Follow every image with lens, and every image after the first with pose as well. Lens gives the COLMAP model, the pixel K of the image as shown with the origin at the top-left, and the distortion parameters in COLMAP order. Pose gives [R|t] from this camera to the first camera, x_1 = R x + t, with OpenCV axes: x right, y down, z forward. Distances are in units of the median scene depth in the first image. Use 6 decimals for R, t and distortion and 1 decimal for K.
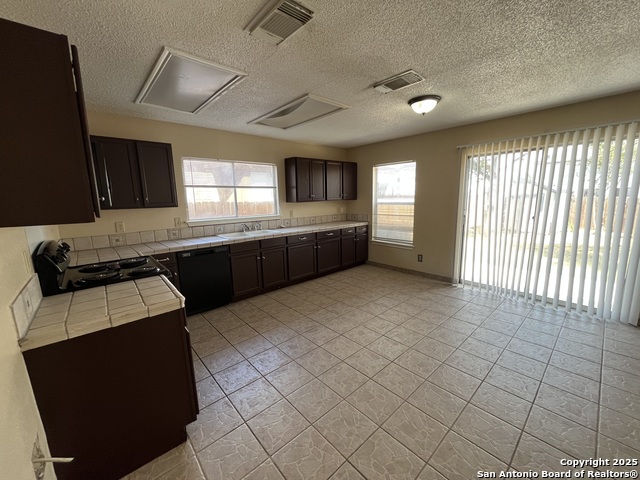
lens RADIAL K [[258.0, 0, 319.0], [0, 258.0, 240.8], [0, 0, 1]] dist [-0.001273, -0.000103]
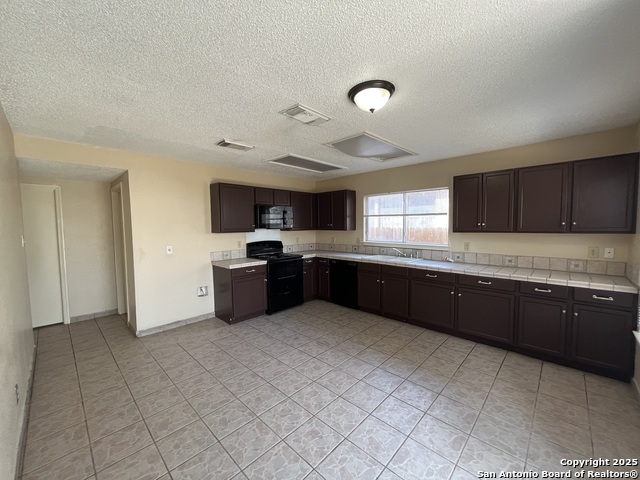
lens RADIAL K [[258.0, 0, 319.0], [0, 258.0, 240.8], [0, 0, 1]] dist [-0.001273, -0.000103]
pose [[0.073921, 0.082354, -0.993858, 0.784823], [-0.165862, 0.983720, 0.069178, -0.126840], [0.983375, 0.159730, 0.086377, 0.614915]]
